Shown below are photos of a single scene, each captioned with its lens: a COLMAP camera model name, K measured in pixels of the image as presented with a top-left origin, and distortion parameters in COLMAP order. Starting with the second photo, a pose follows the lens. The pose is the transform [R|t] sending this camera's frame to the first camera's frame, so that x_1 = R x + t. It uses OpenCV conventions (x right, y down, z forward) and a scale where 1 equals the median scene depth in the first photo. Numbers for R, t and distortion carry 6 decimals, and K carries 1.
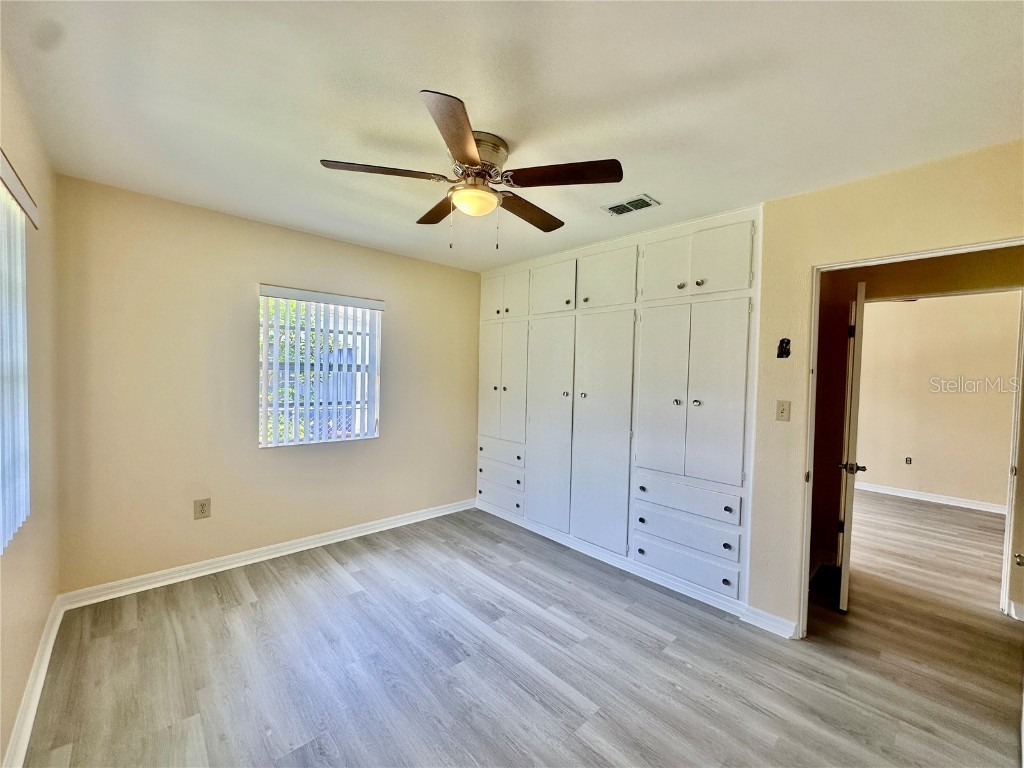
lens RADIAL K [[409.8, 0, 510.9], [0, 409.8, 380.5], [0, 0, 1]] dist [-0.003071, 0.001329]
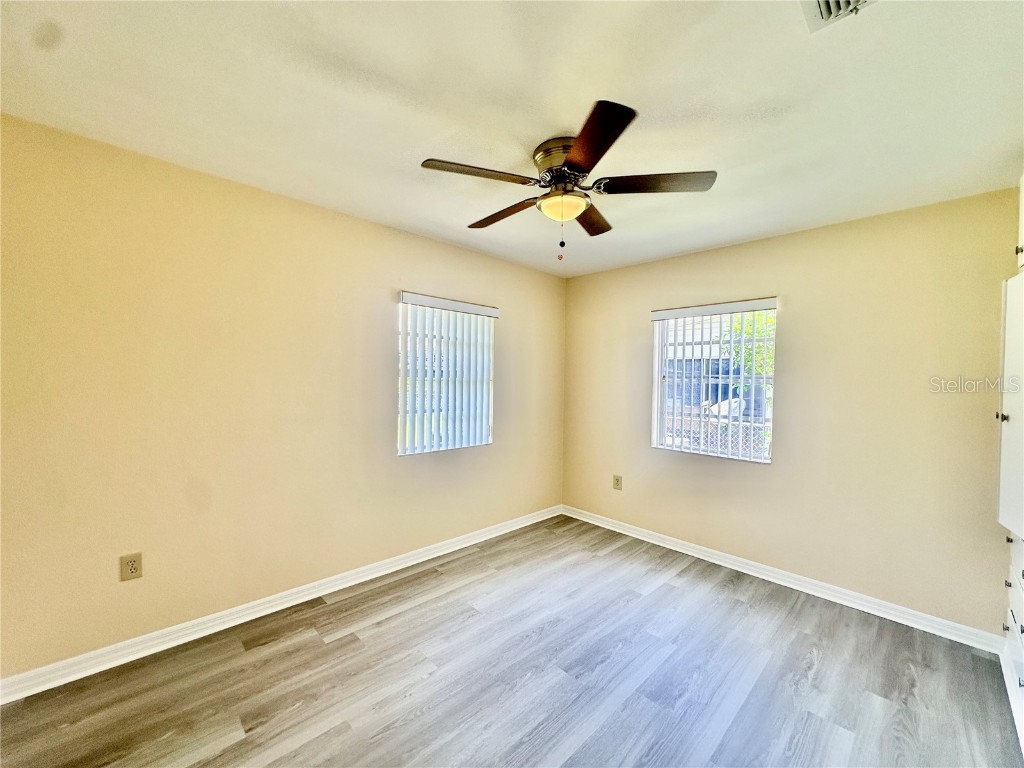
lens RADIAL K [[409.8, 0, 514.7], [0, 409.8, 380.9], [0, 0, 1]] dist [-0.003071, 0.001329]
pose [[0.034082, -0.015603, -0.999297, 0.636442], [-0.039763, 0.999065, -0.016956, 0.008401], [0.998628, 0.040313, 0.033430, 0.602052]]
